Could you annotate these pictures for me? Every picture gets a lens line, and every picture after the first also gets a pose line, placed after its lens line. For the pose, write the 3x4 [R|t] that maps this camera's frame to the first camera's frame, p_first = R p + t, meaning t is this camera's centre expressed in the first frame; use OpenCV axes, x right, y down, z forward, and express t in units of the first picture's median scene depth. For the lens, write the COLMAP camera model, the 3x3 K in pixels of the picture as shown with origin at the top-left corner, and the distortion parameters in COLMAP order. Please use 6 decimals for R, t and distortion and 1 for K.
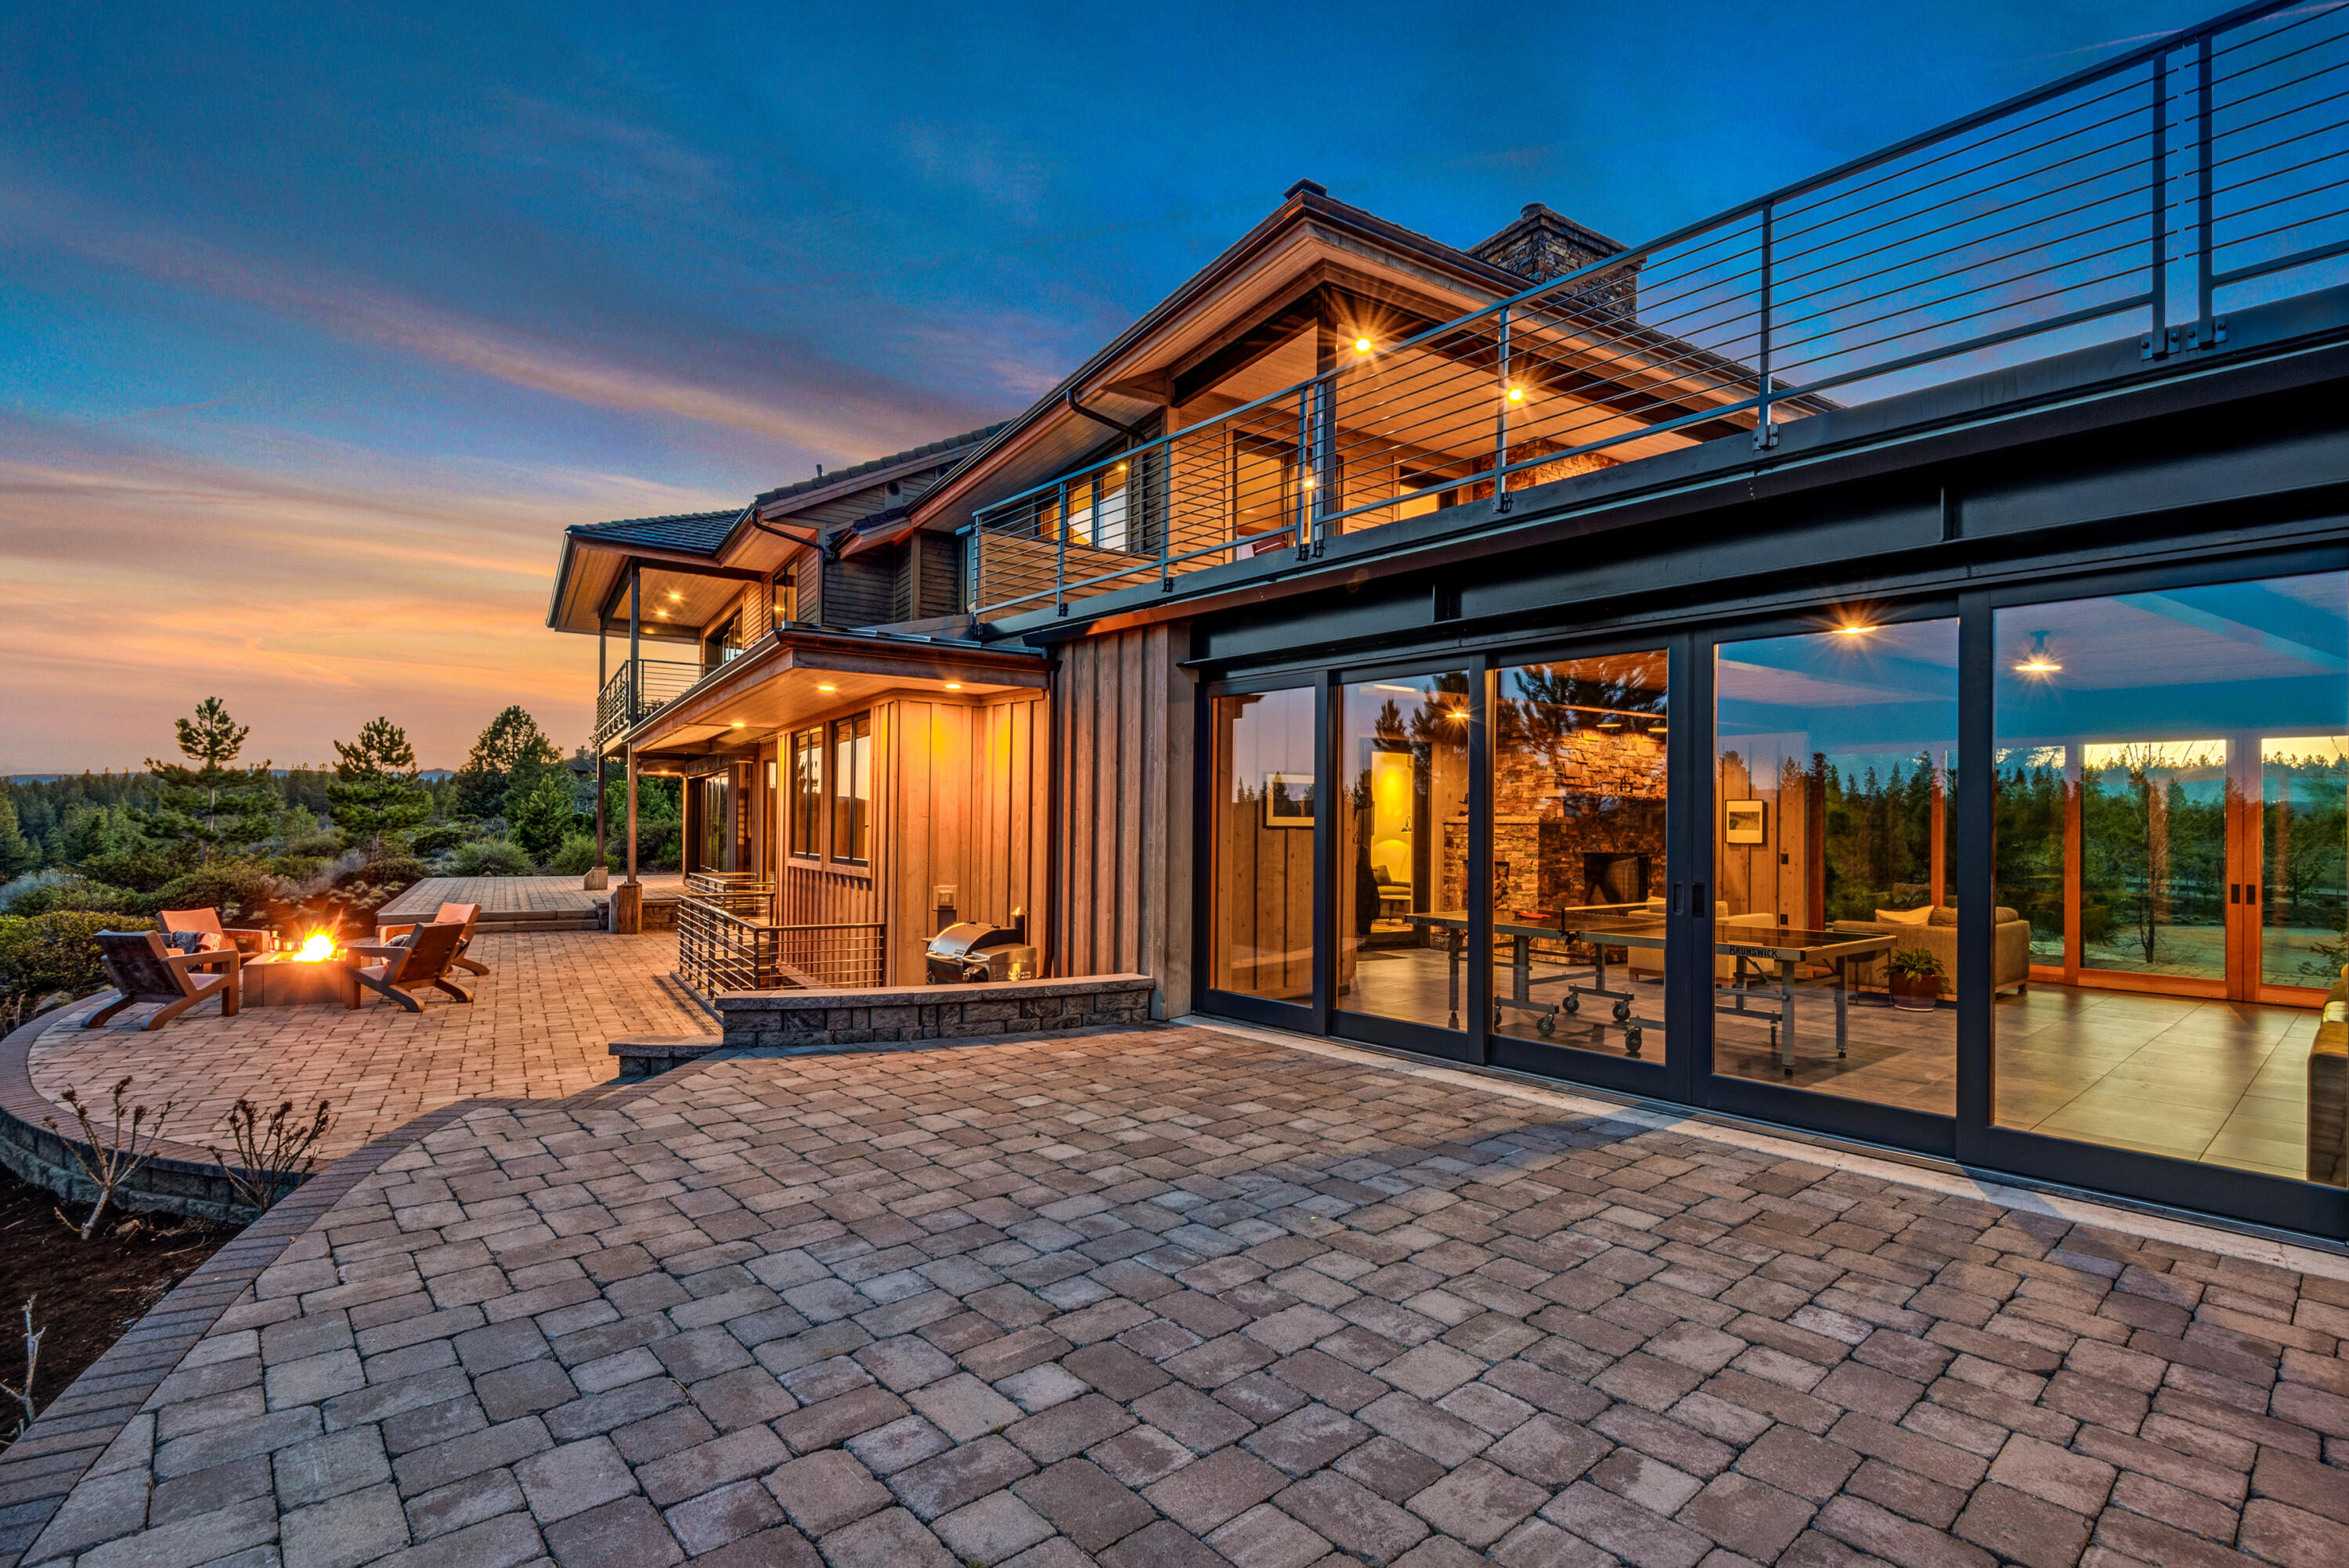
lens RADIAL K [[1023.0, 0, 1180.1], [0, 1023.0, 798.8], [0, 0, 1]] dist [-0.026069, -0.000378]
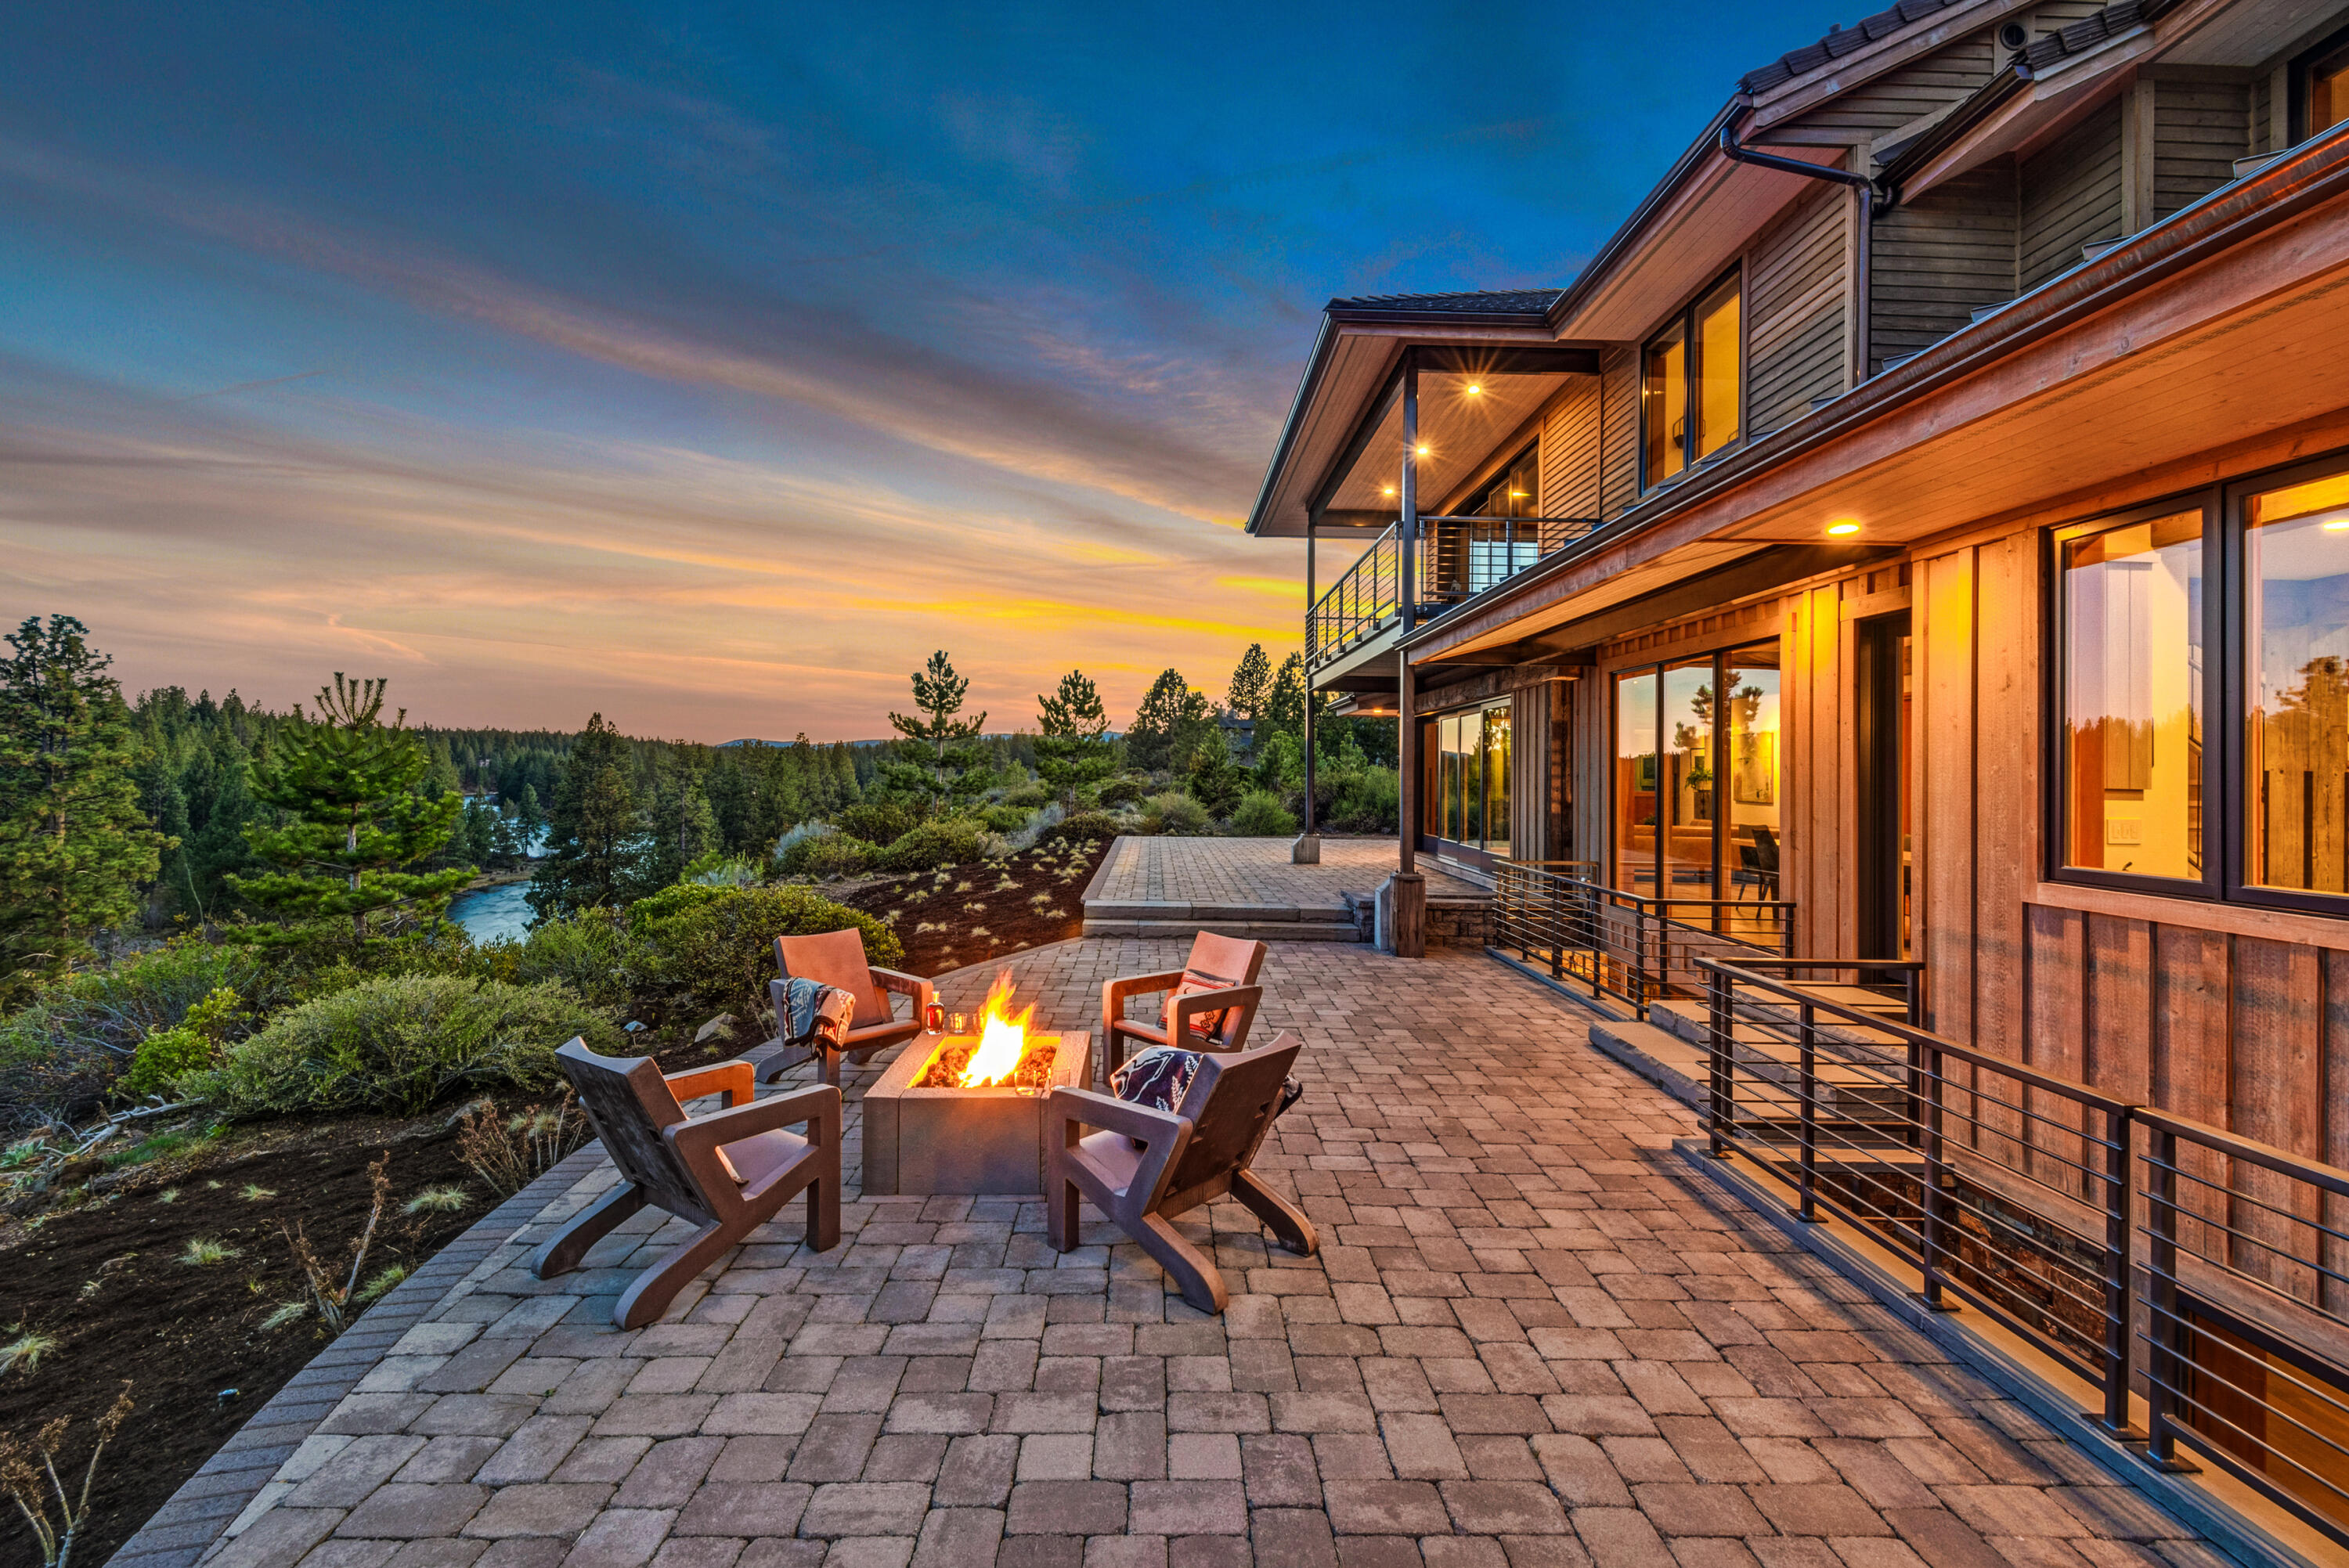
lens RADIAL K [[1041.0, 0, 1178.0], [0, 1041.0, 759.0], [0, 0, 1]] dist [-0.000754, -0.000265]
pose [[0.842386, -0.004270, -0.538857, -0.173861], [0.007943, 0.999958, 0.004493, 0.004155], [0.538815, -0.008065, 0.842385, 0.209706]]
